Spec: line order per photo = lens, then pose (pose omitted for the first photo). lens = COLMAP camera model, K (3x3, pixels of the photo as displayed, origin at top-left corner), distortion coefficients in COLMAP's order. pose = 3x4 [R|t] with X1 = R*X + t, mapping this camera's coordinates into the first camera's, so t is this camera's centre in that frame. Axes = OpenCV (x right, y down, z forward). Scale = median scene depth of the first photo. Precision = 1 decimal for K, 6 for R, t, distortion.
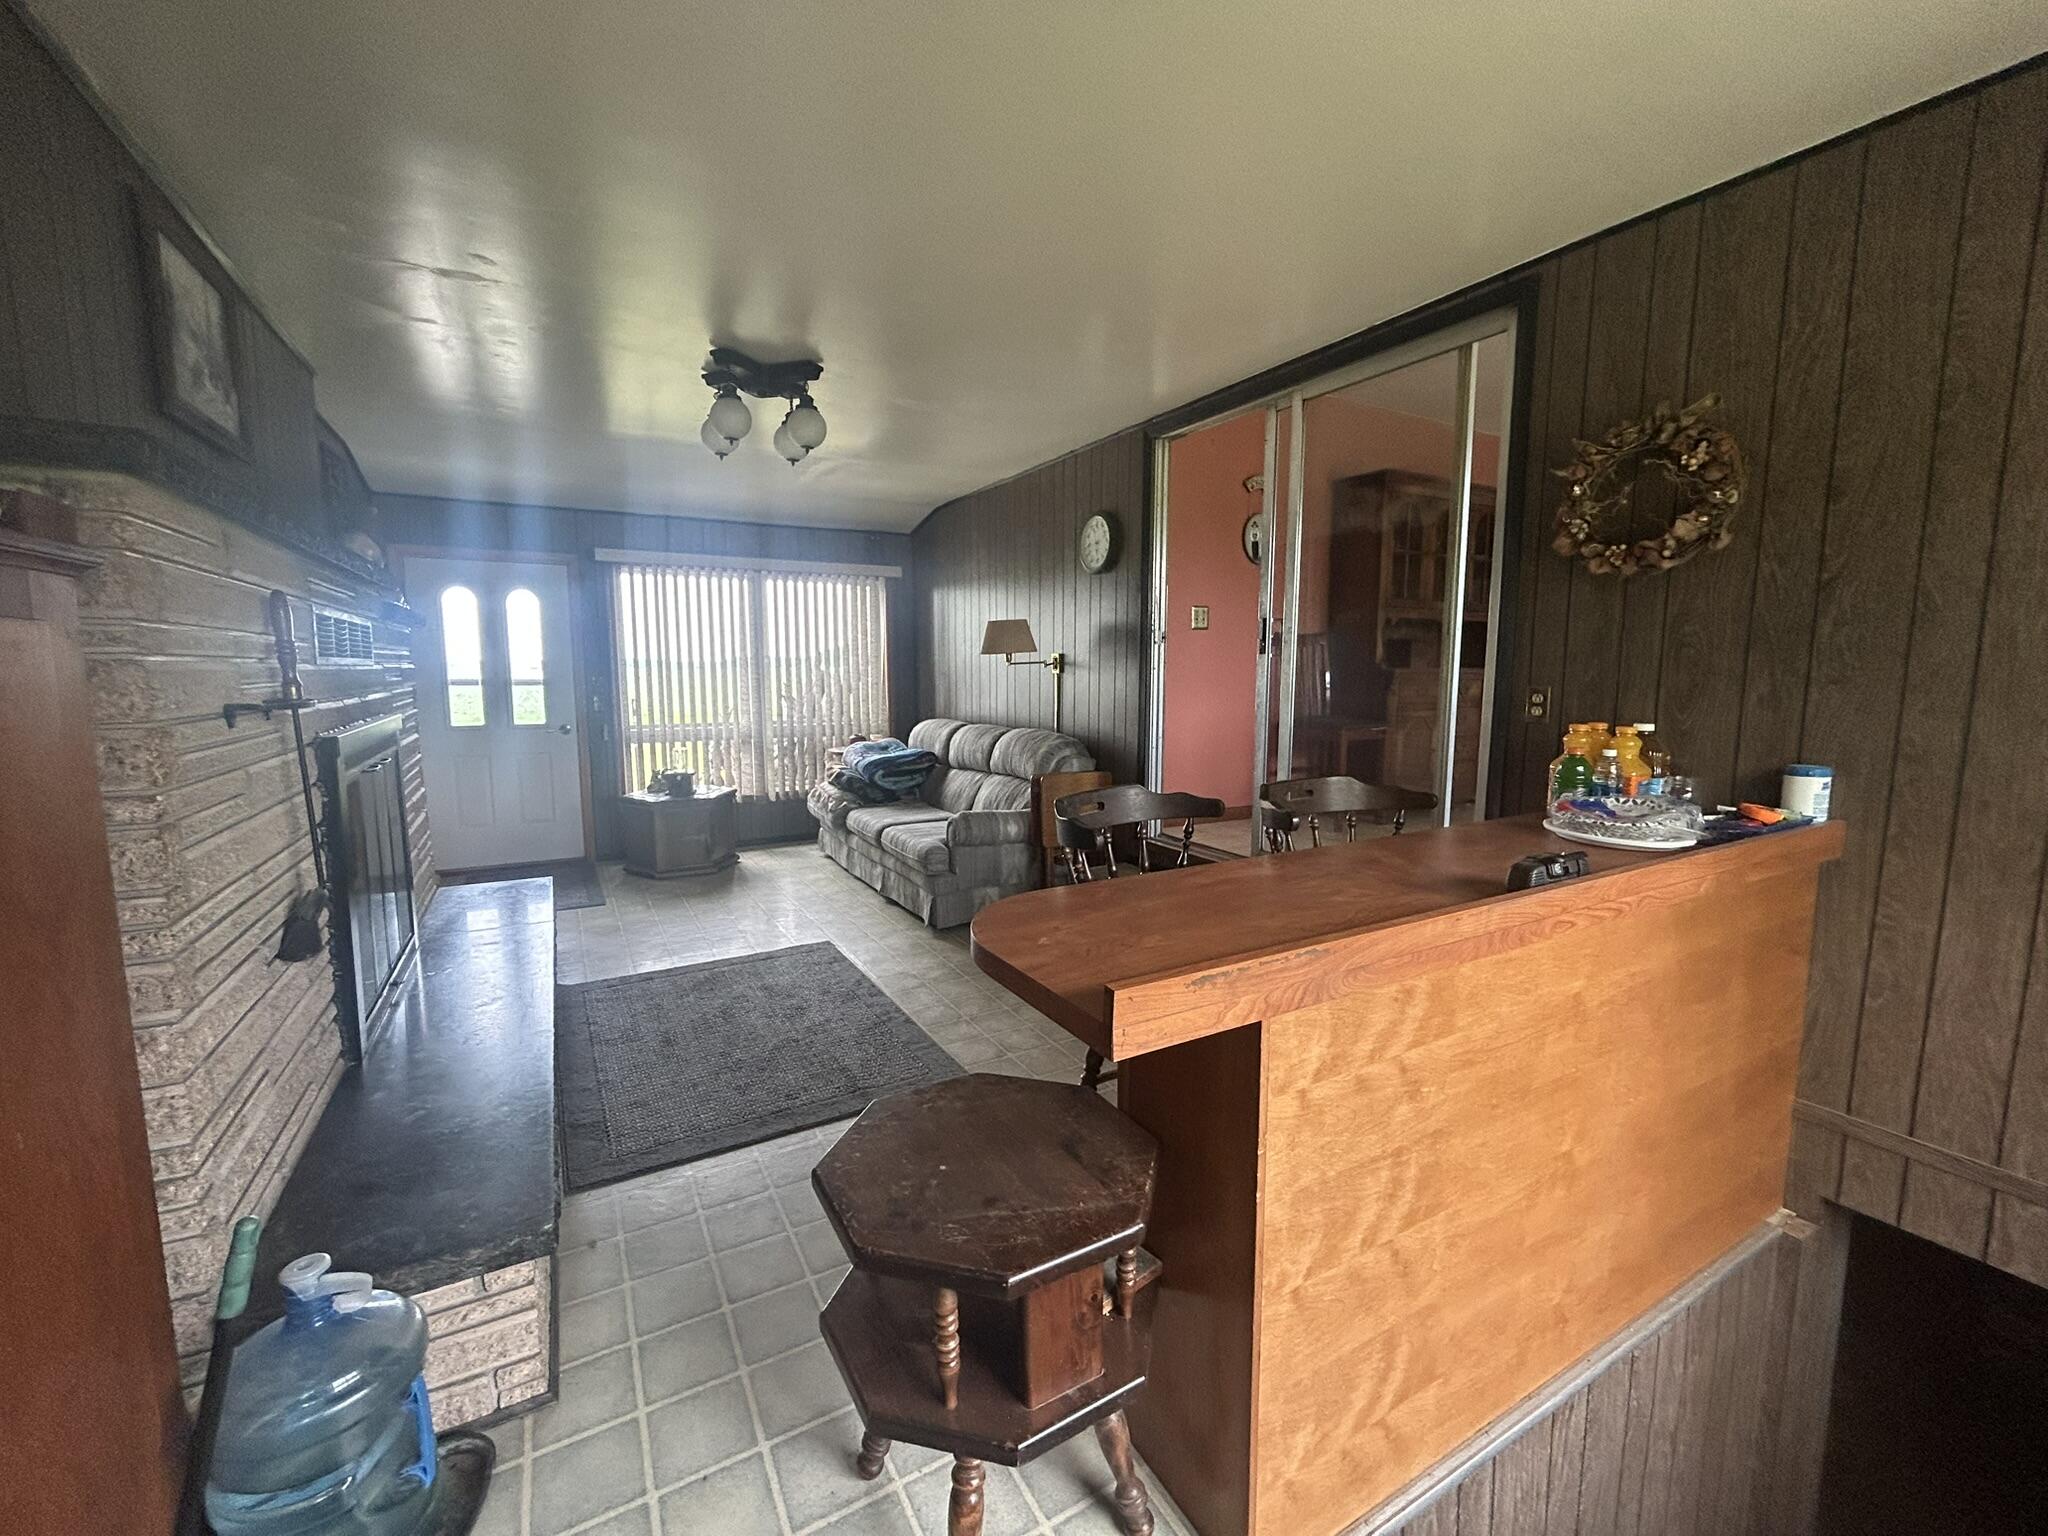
lens RADIAL K [[828.8, 0, 1024.0], [0, 828.8, 768.0], [0, 0, 1]] dist [-0.000503, -0.000024]
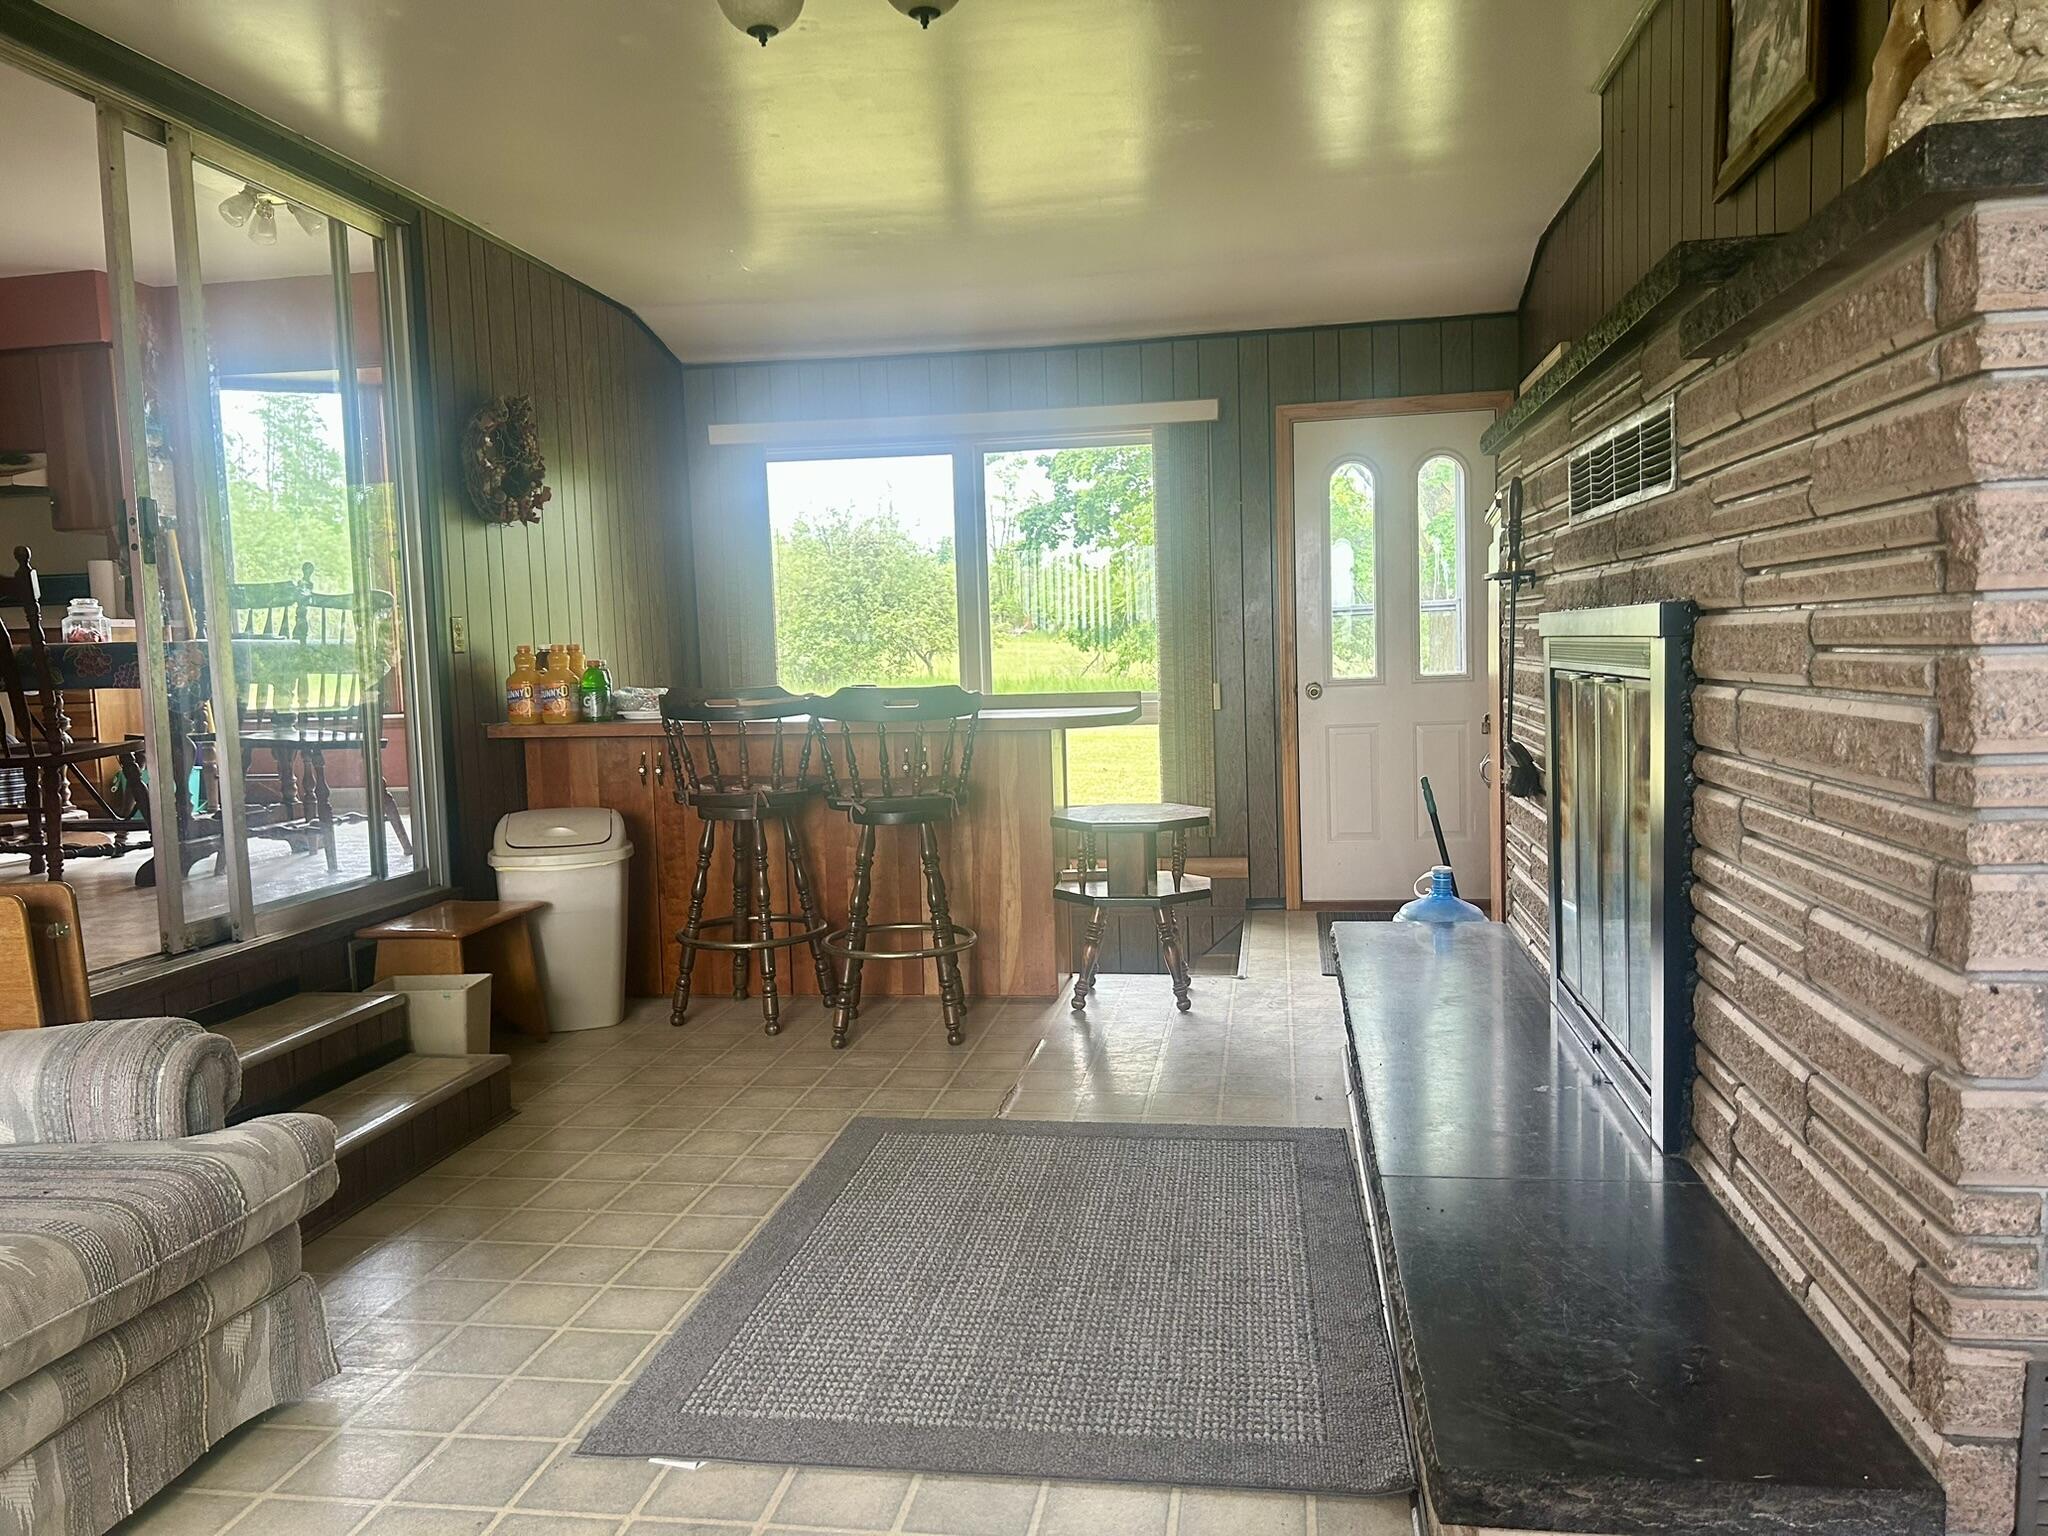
lens RADIAL K [[1547.2, 0, 1024.0], [0, 1547.2, 768.0], [0, 0, 1]] dist [0.031221, 0.000389]
pose [[-0.780877, -0.018382, 0.624415, -0.917961], [0.111779, 0.979323, 0.168618, -0.138935], [-0.614603, 0.201466, -0.762676, 1.658994]]
